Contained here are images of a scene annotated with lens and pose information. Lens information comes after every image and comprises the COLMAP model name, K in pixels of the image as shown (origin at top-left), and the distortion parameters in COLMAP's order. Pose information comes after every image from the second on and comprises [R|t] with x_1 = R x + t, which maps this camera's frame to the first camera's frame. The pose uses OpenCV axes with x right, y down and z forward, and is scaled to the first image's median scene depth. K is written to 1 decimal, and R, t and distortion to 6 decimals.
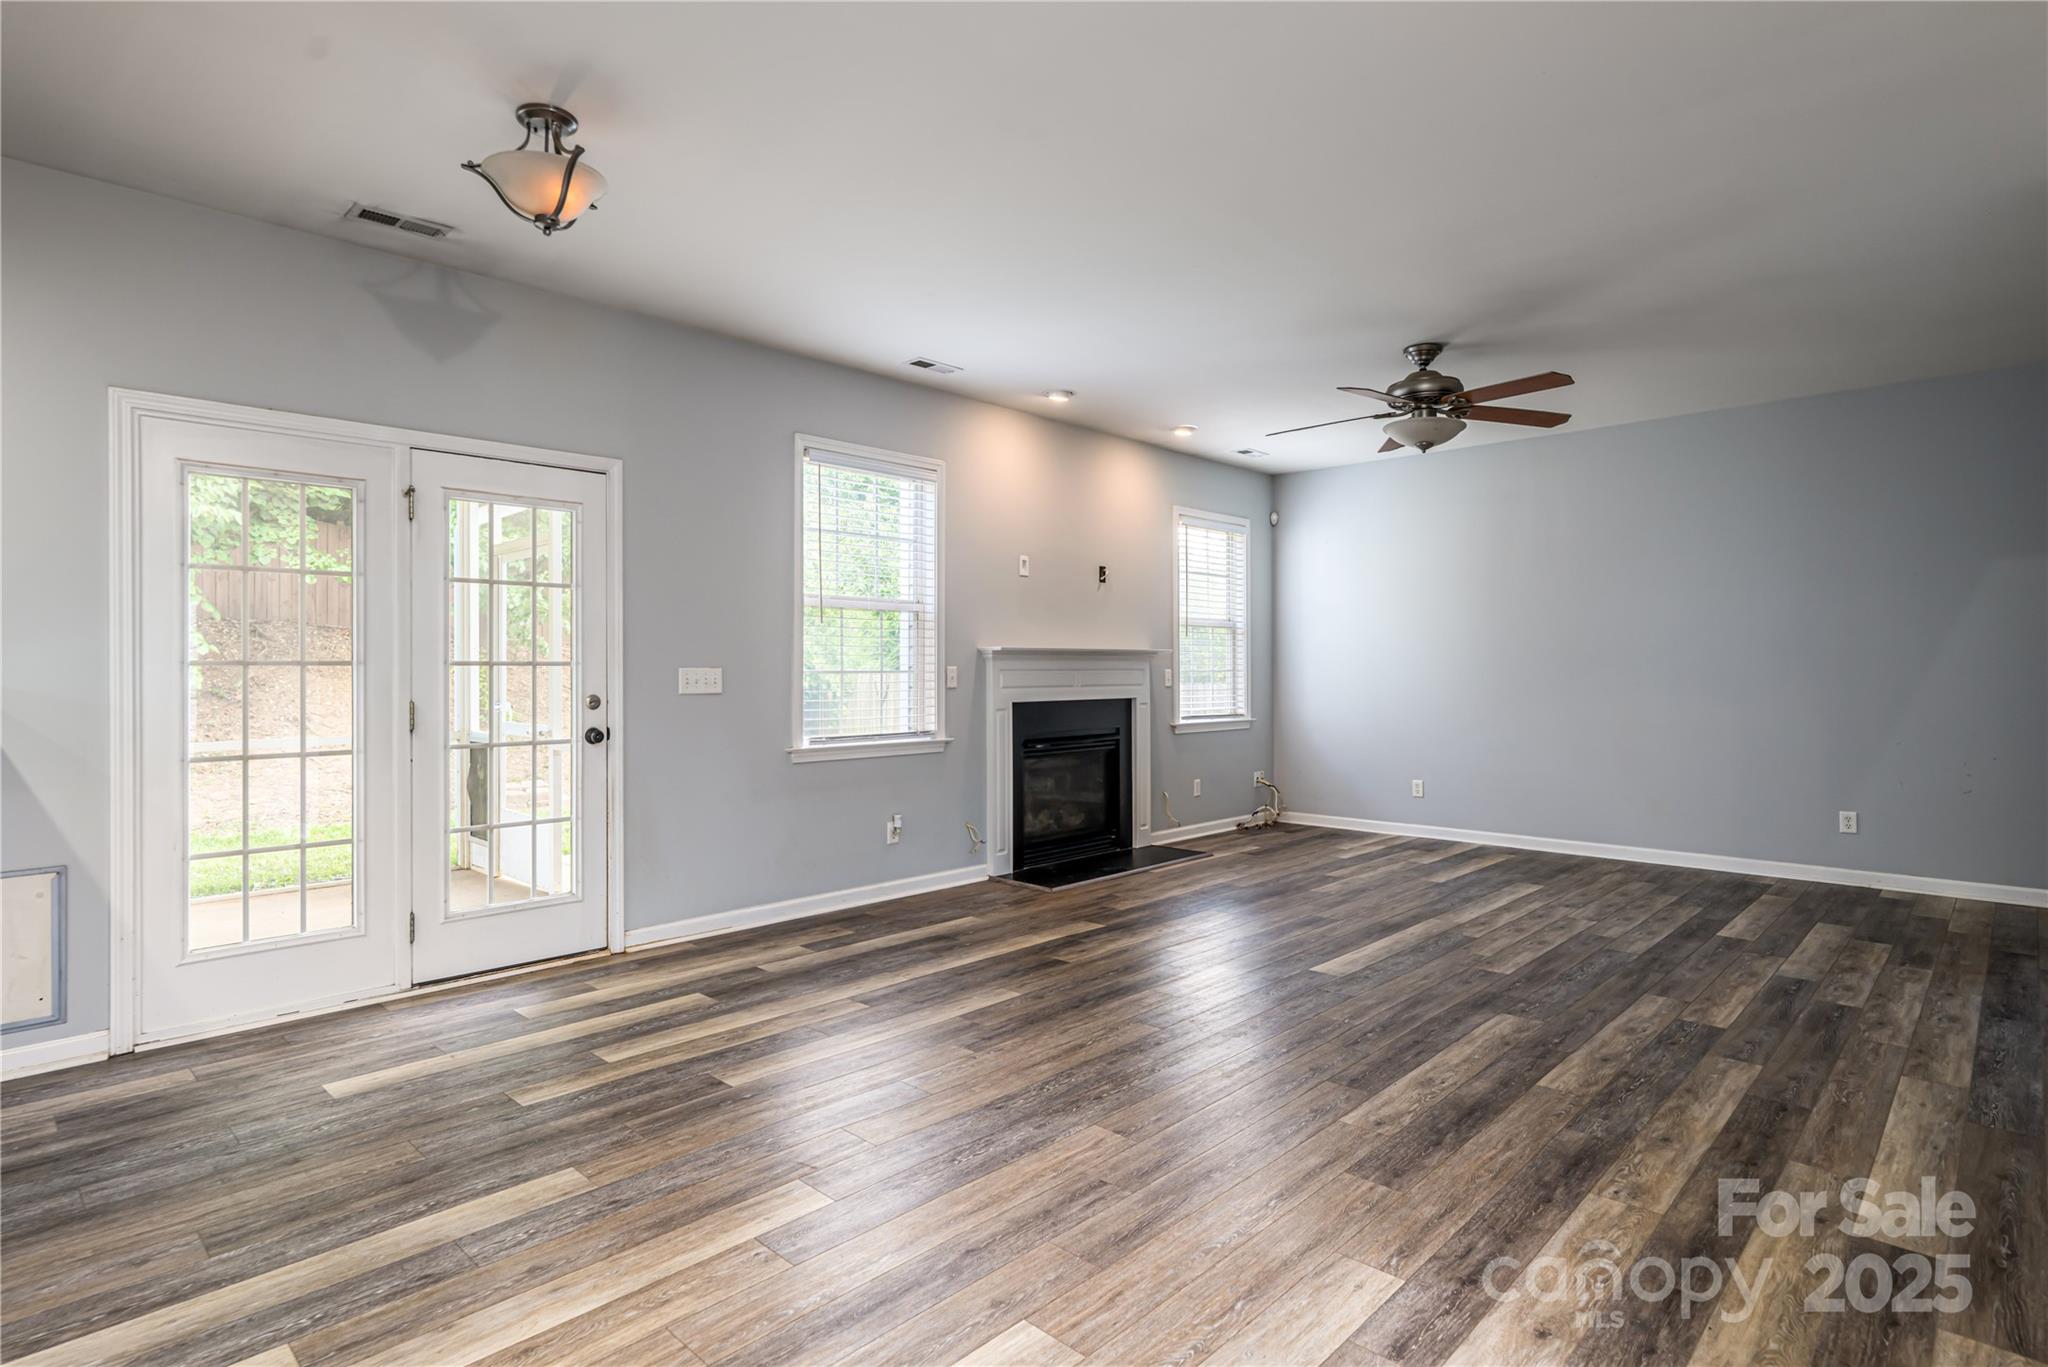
lens RADIAL K [[1026.1, 0, 1026.1], [0, 1026.1, 673.0], [0, 0, 1]] dist [-0.004437, 0.000716]
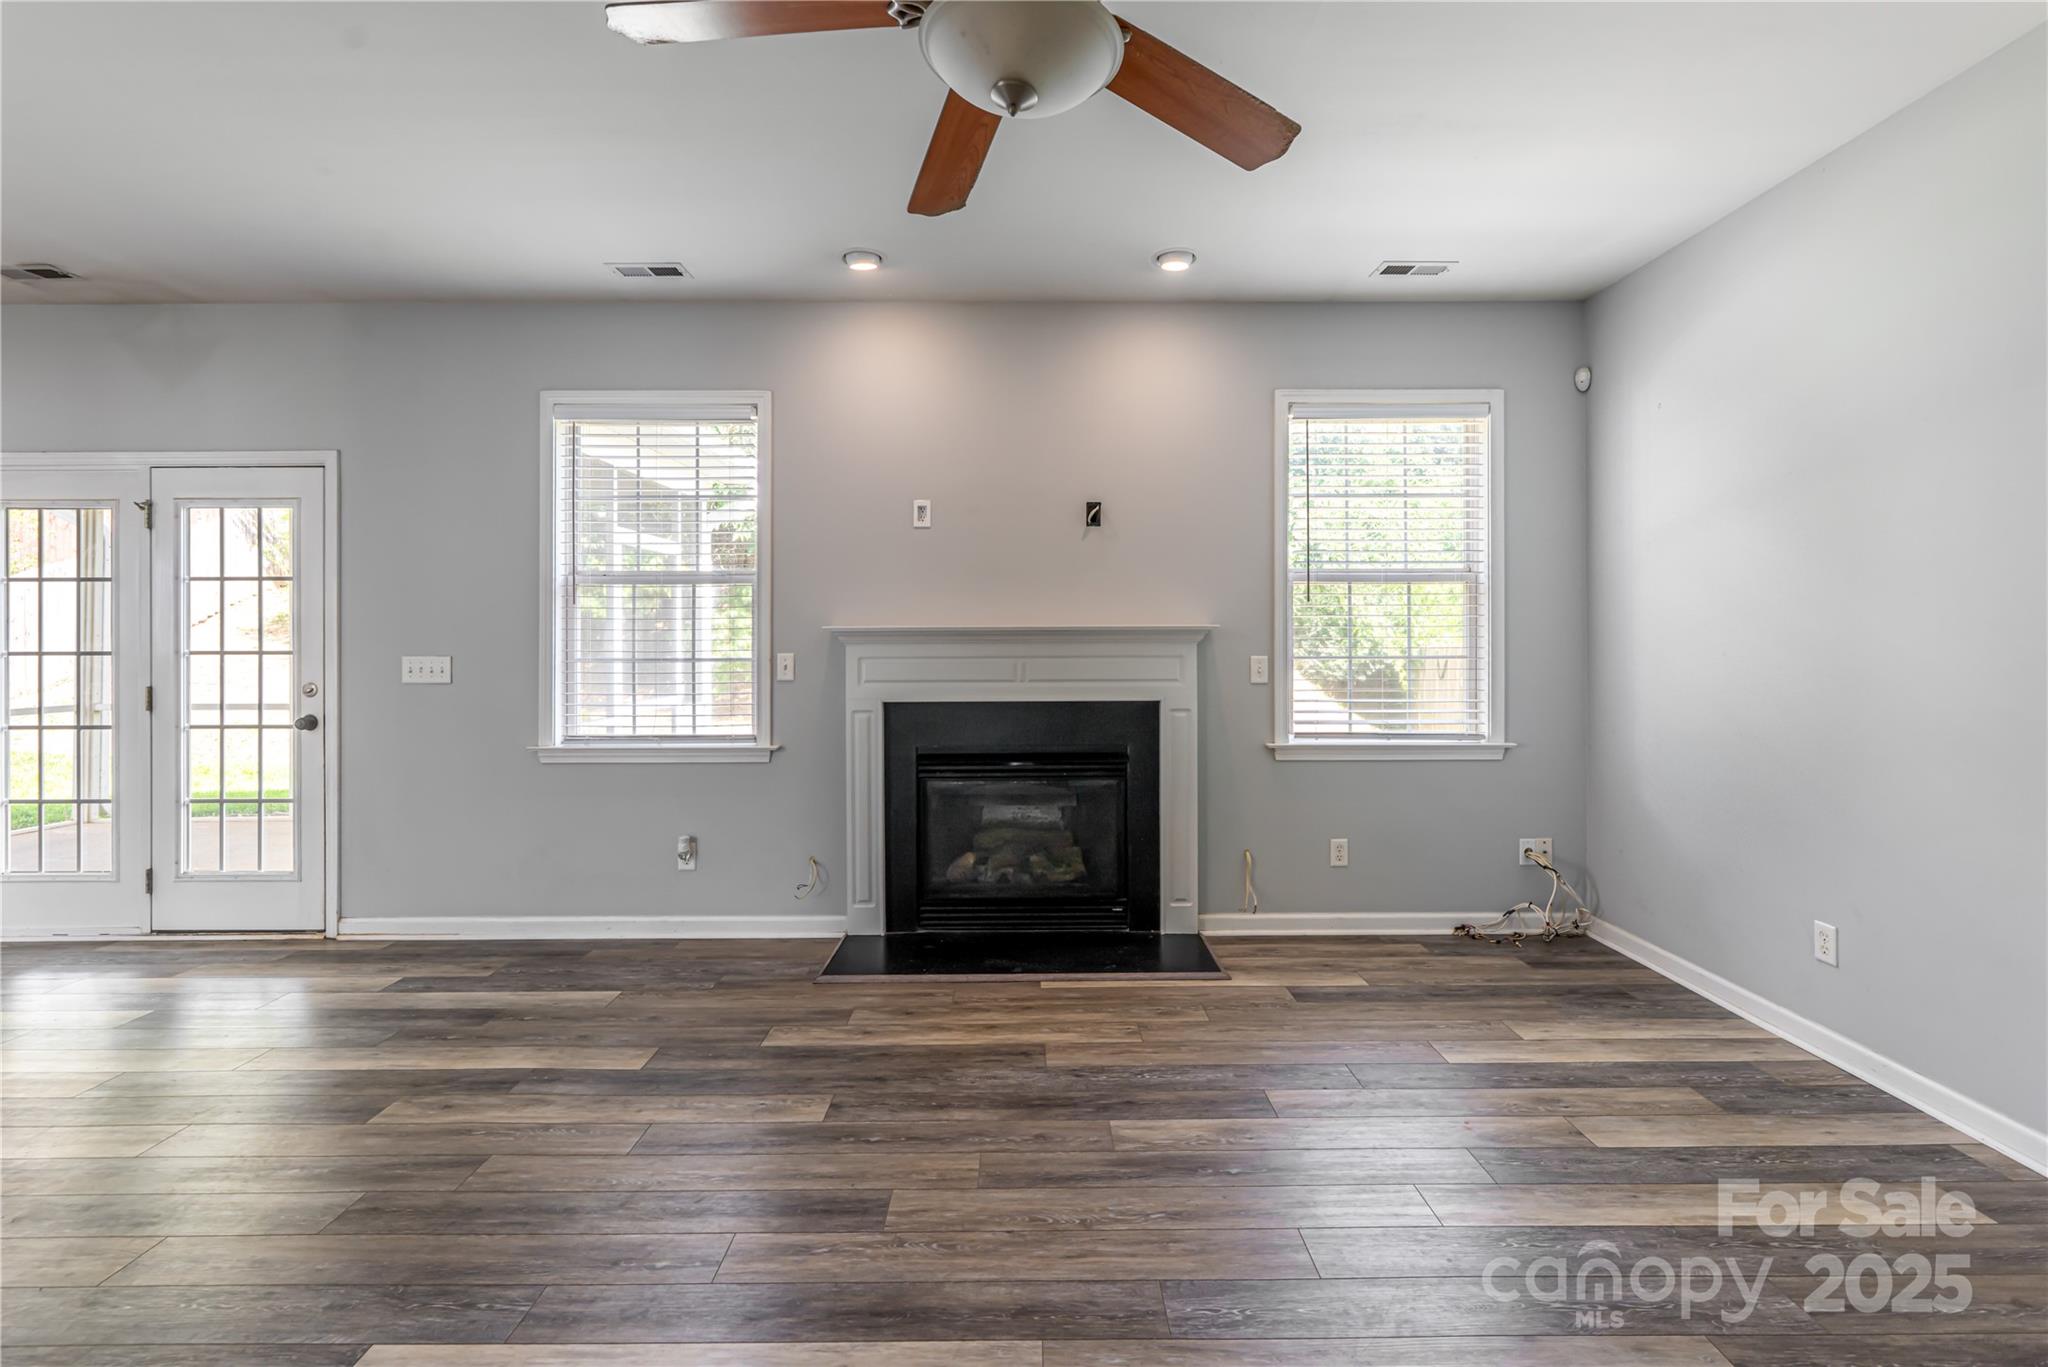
lens RADIAL K [[892.1, 0, 1043.6], [0, 892.1, 641.2], [0, 0, 1]] dist [-0.002716, 0.000772]
pose [[0.702550, 0.000598, -0.711634, 0.637325], [-0.000361, 1.000000, 0.000484, -0.018626], [0.711634, -0.000083, 0.702550, 0.779364]]
